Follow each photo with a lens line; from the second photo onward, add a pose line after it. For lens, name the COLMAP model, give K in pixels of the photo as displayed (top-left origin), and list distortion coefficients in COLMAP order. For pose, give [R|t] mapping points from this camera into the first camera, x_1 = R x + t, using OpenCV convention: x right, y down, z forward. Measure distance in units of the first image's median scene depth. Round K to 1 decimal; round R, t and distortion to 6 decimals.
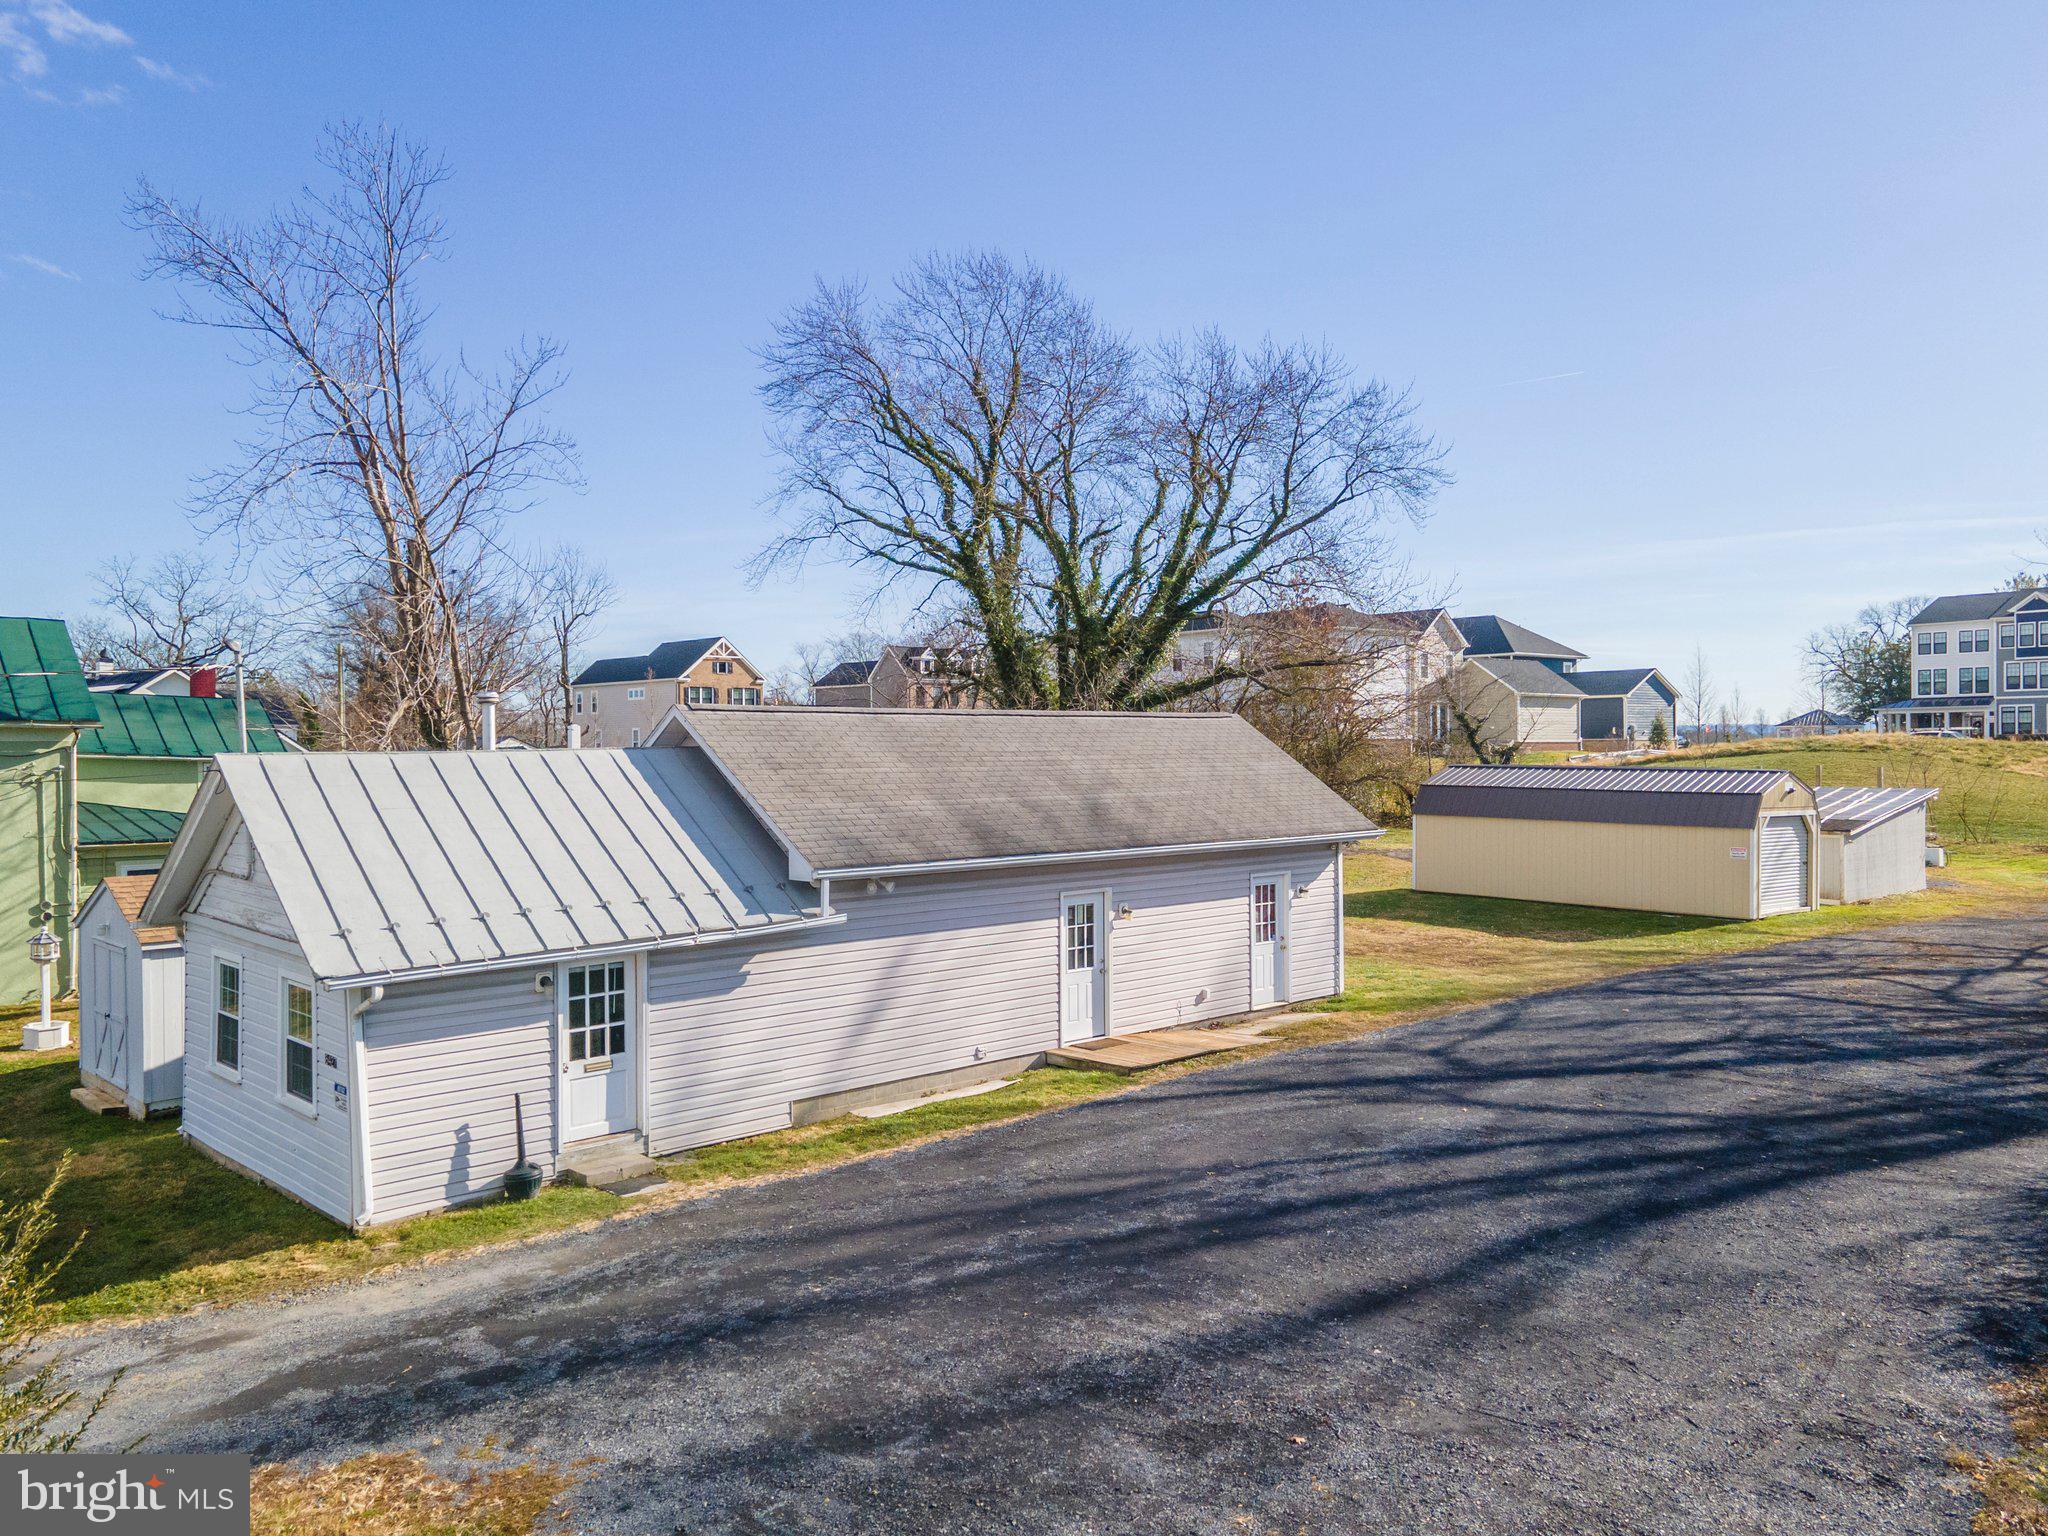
lens RADIAL K [[1488.4, 0, 1018.6], [0, 1488.4, 755.3], [0, 0, 1]] dist [0.039399, -0.001266]
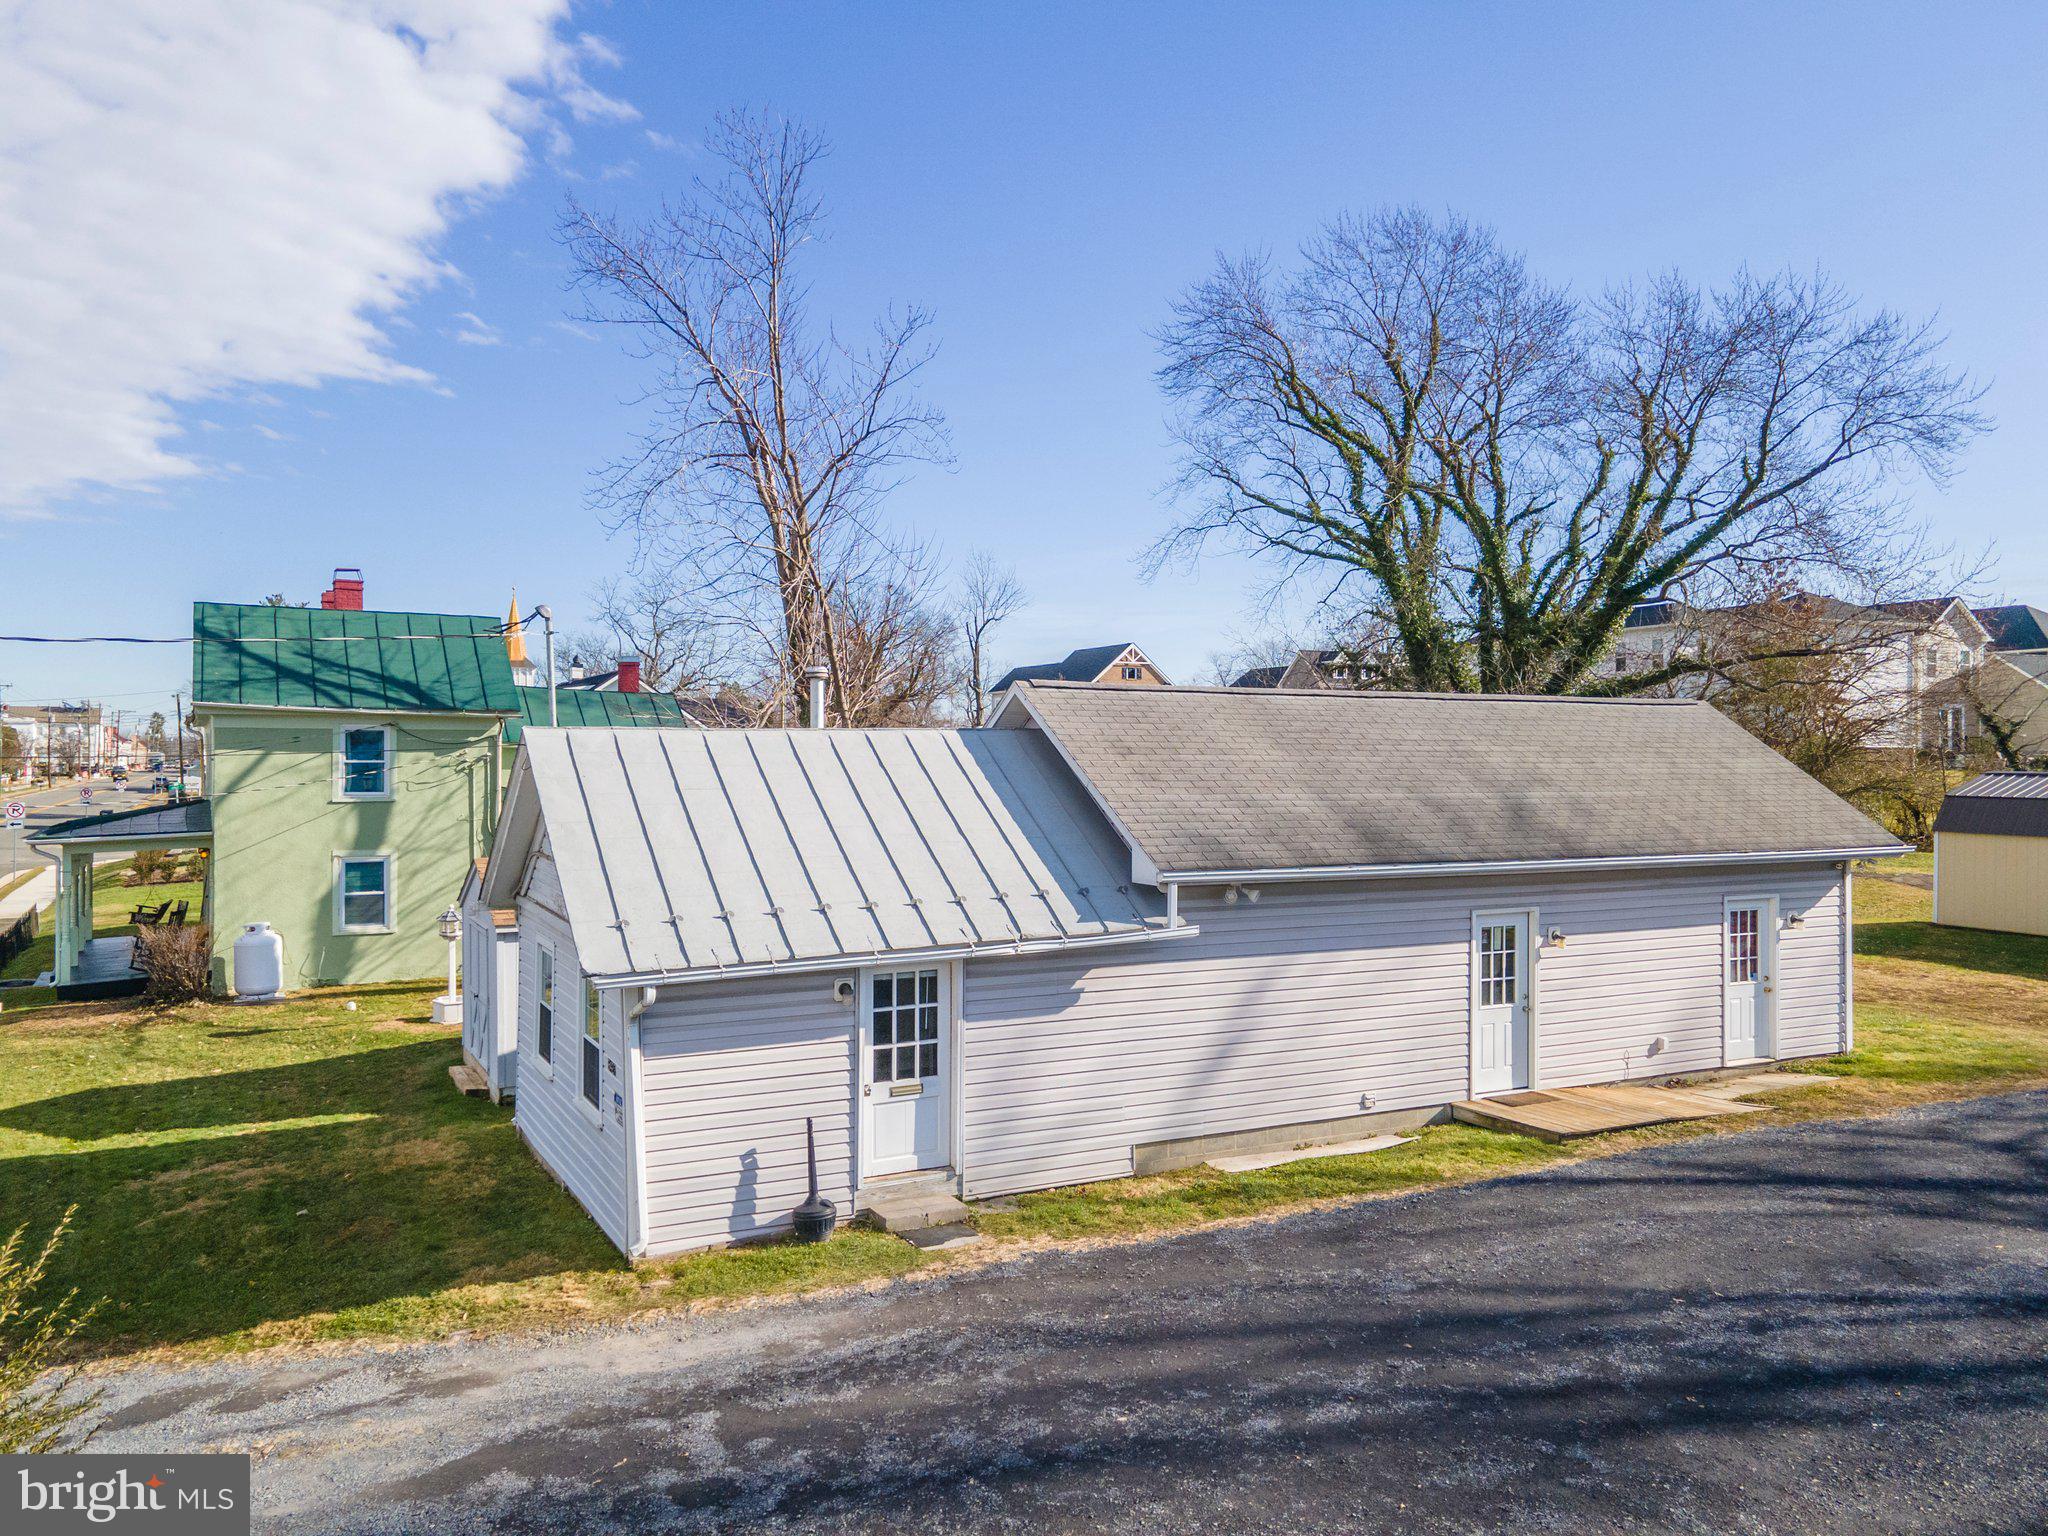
lens RADIAL K [[1488.4, 0, 1018.6], [0, 1488.4, 755.3], [0, 0, 1]] dist [0.039399, -0.001266]
pose [[0.962406, 0.008797, -0.271472, 0.010679], [-0.010193, 0.999941, -0.003732, 0.012585], [0.271423, 0.006359, 0.962439, 0.140276]]
